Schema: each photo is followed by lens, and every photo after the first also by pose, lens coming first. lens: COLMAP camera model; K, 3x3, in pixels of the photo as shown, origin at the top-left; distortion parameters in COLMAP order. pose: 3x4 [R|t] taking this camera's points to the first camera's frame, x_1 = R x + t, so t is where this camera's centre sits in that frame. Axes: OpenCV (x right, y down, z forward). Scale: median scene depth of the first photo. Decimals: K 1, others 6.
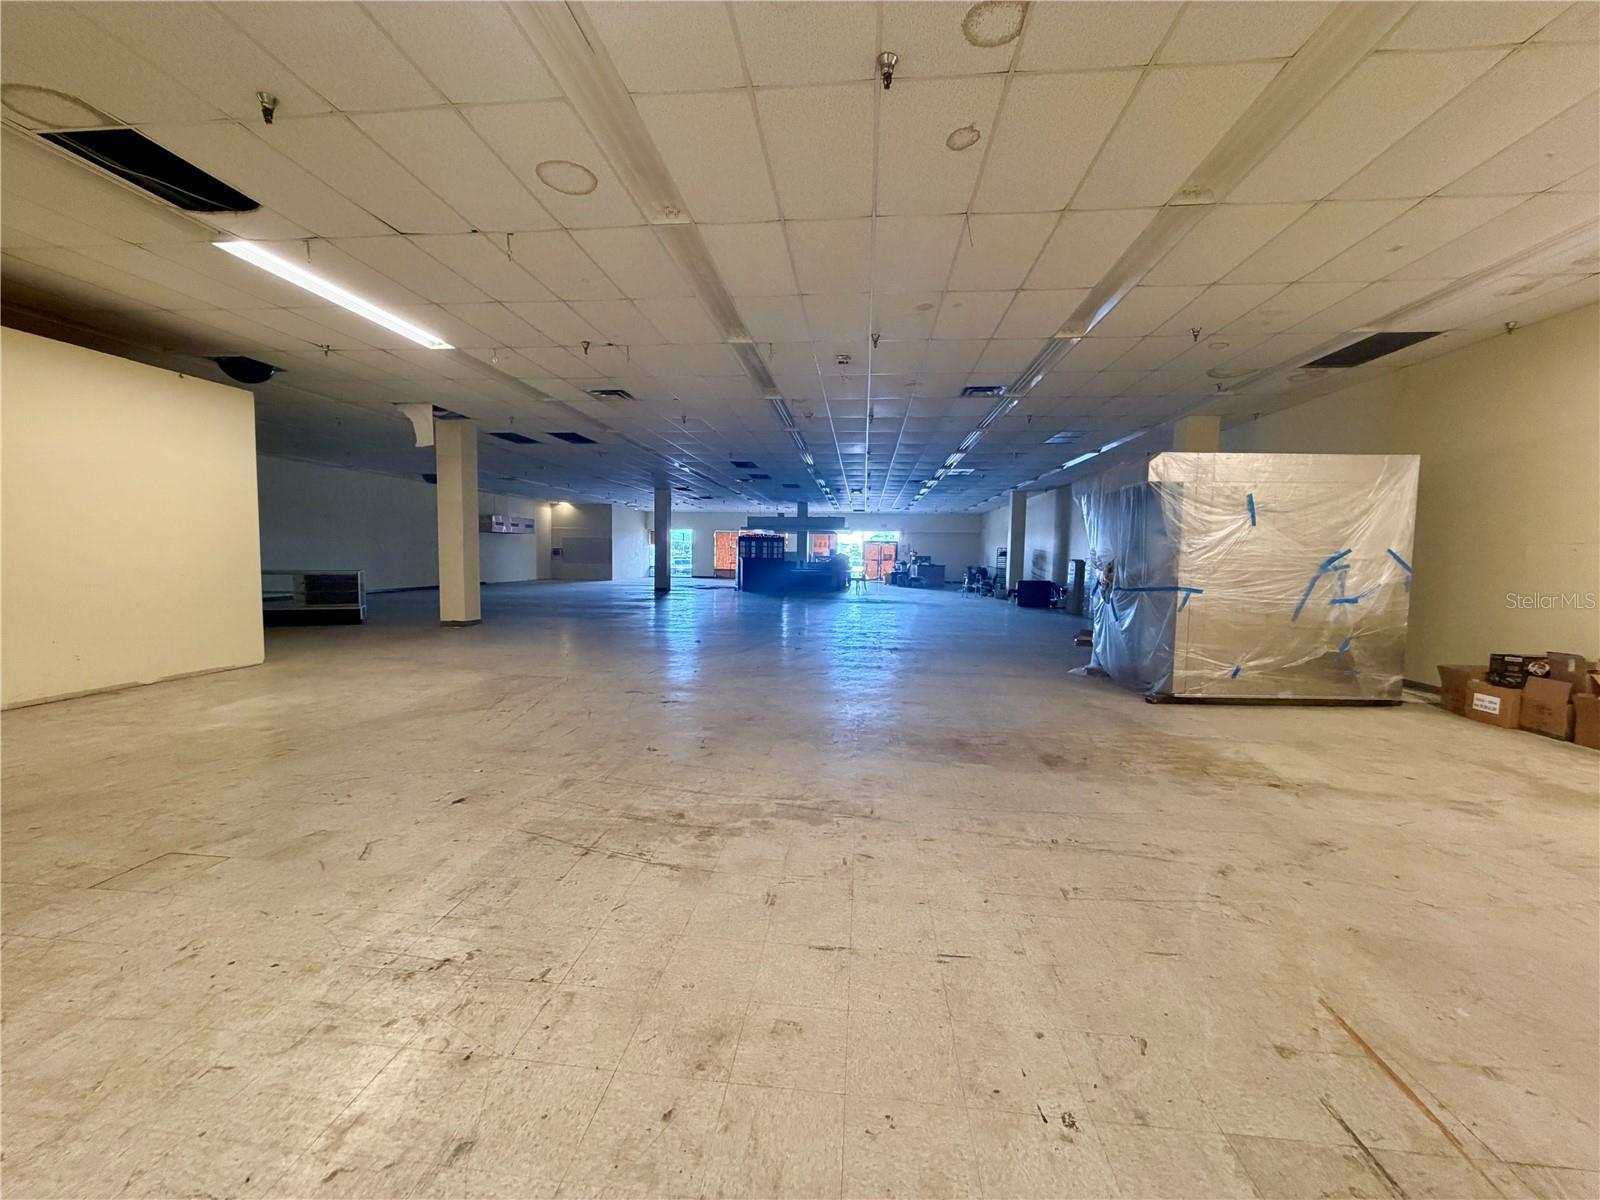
lens RADIAL K [[641.5, 0, 801.4], [0, 641.5, 593.8], [0, 0, 1]] dist [0.001156, -0.000453]
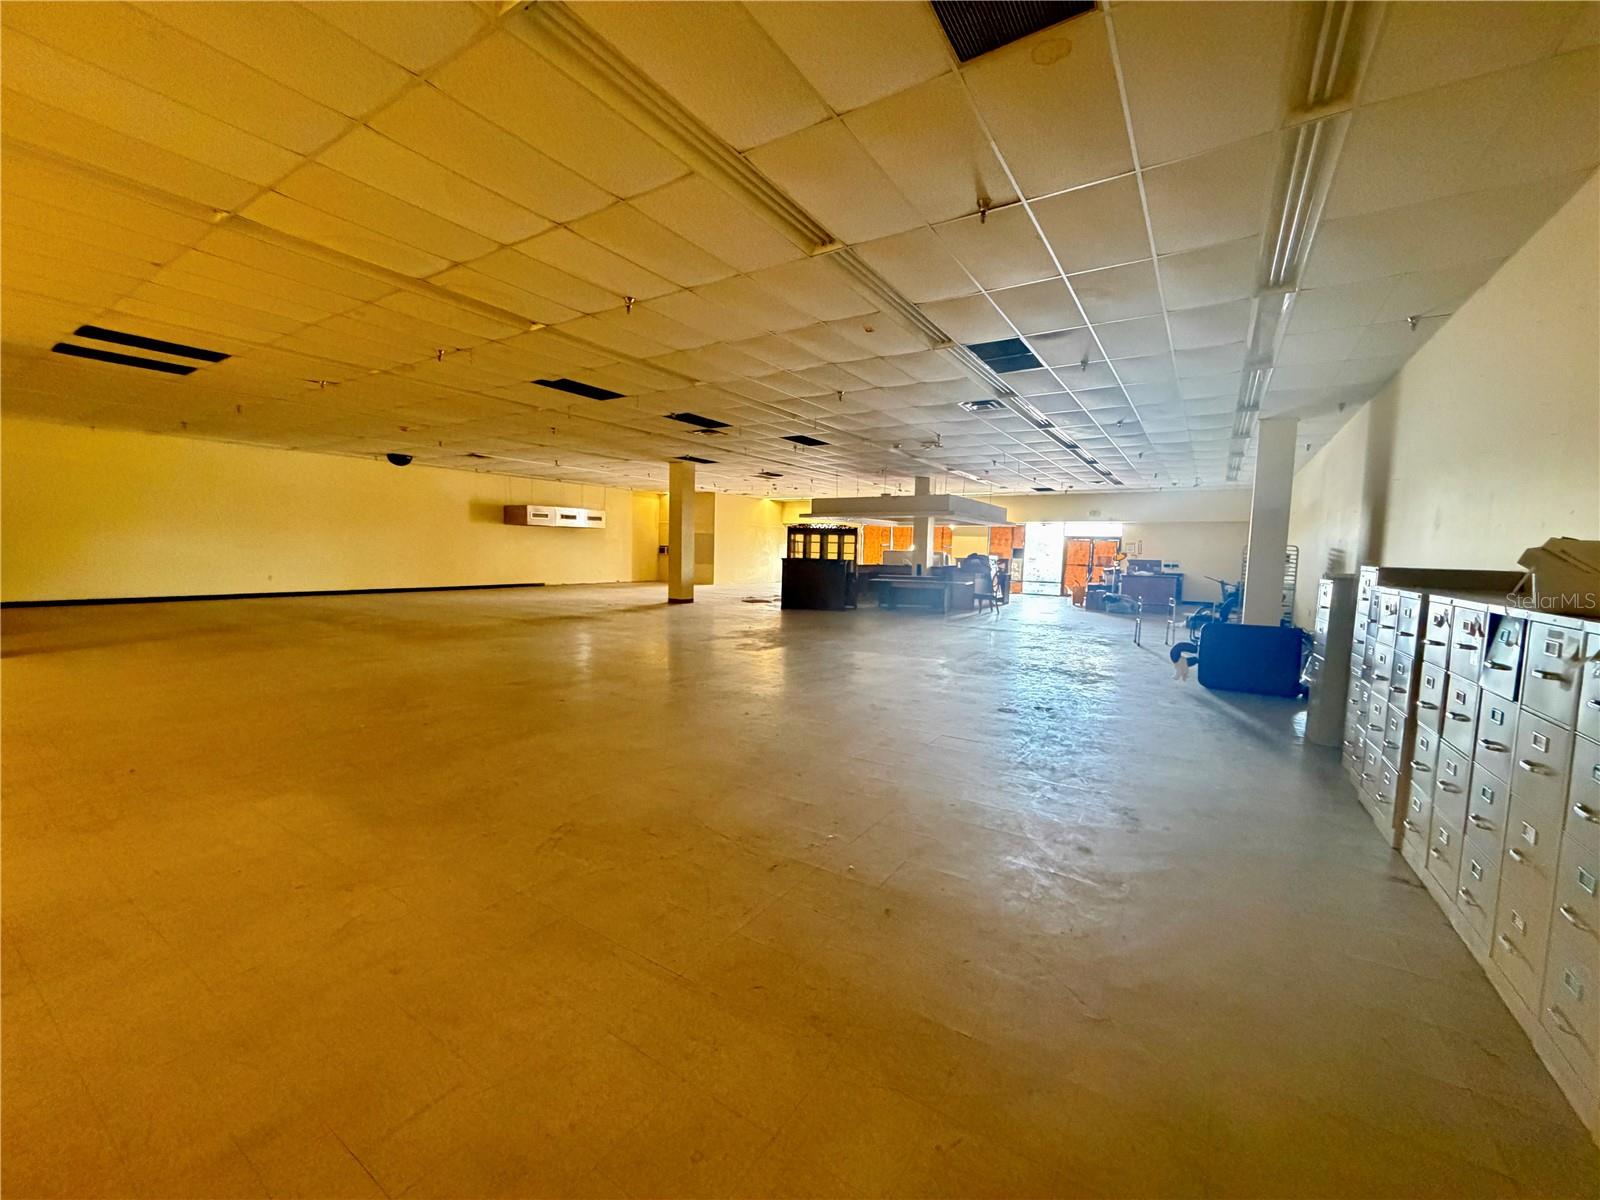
lens RADIAL K [[641.5, 0, 773.9], [0, 641.5, 620.5], [0, 0, 1]] dist [0.001156, -0.000453]
pose [[0.871376, 0.057430, -0.487243, 0.934208], [-0.039838, 0.998128, 0.046402, -0.083730], [0.488996, -0.021023, 0.872033, 1.613282]]
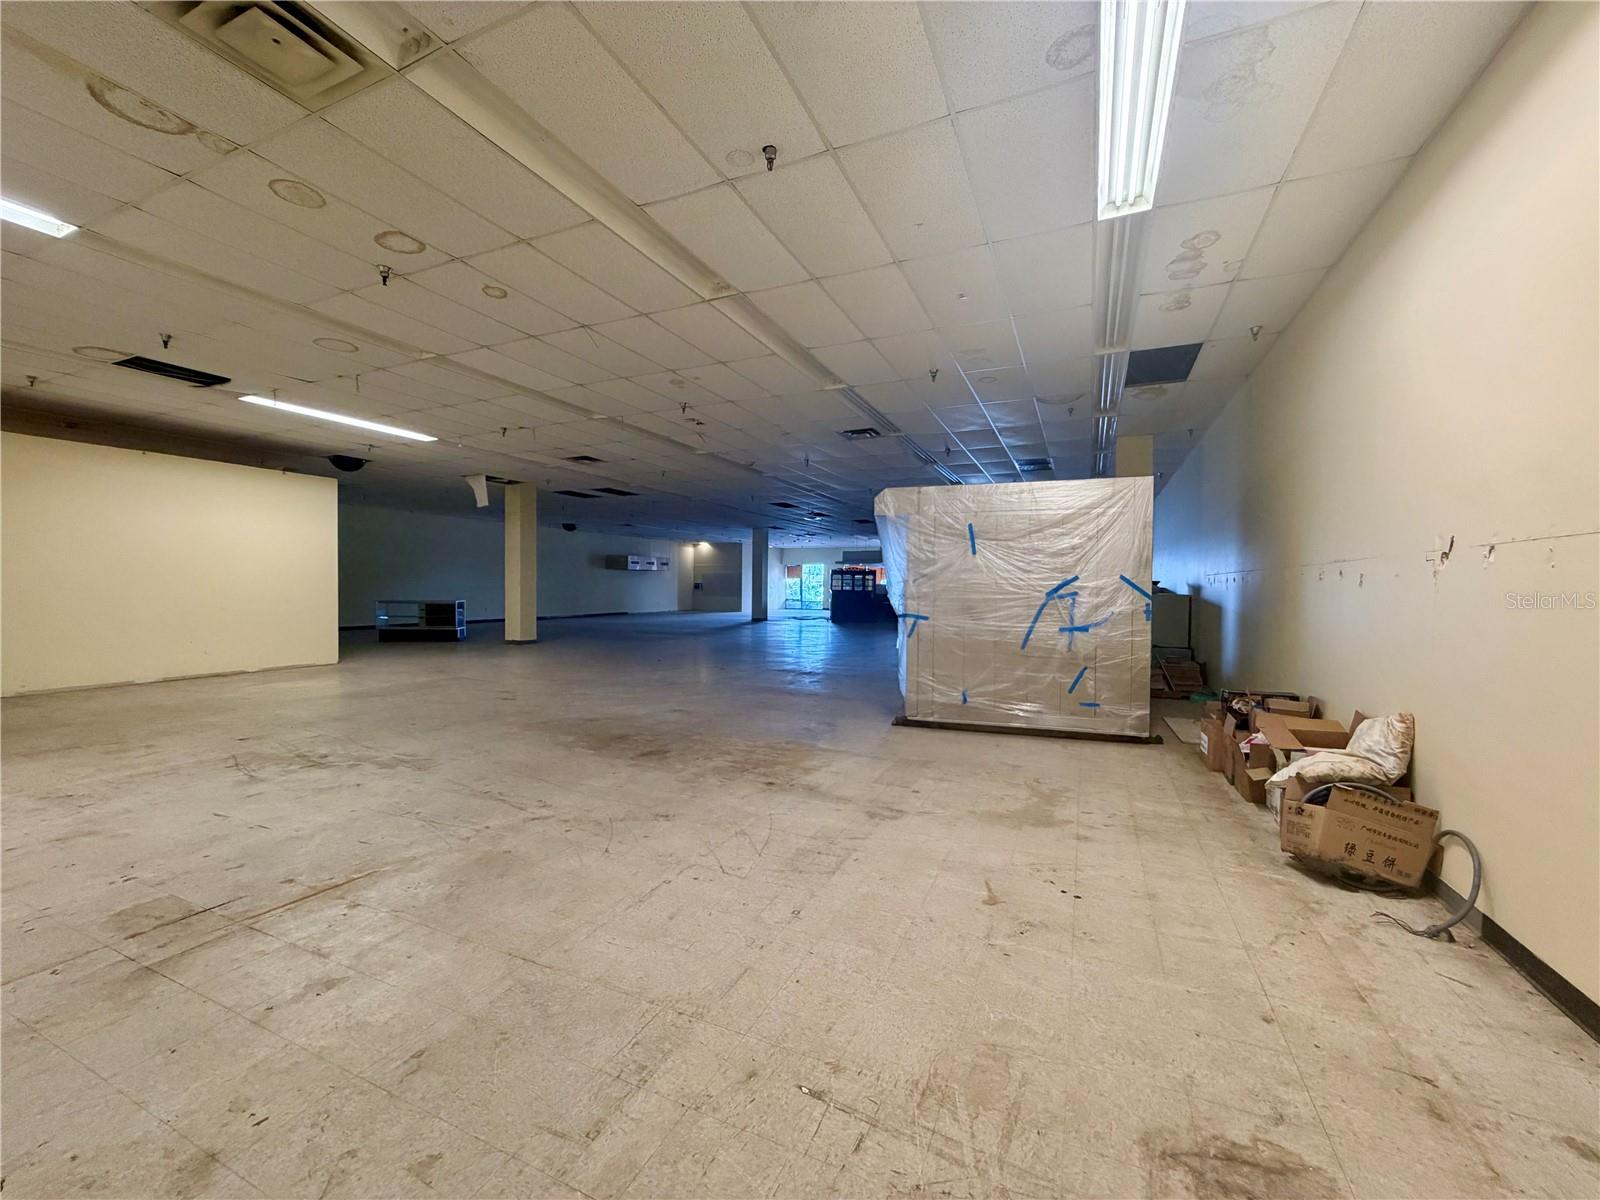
lens RADIAL K [[641.5, 0, 797.9], [0, 641.5, 594.0], [0, 0, 1]] dist [0.001156, -0.000453]
pose [[0.947329, -0.003142, -0.320248, 0.762581], [-0.013516, 0.998669, -0.049780, 0.011798], [0.319978, 0.051486, 0.946025, -0.054943]]
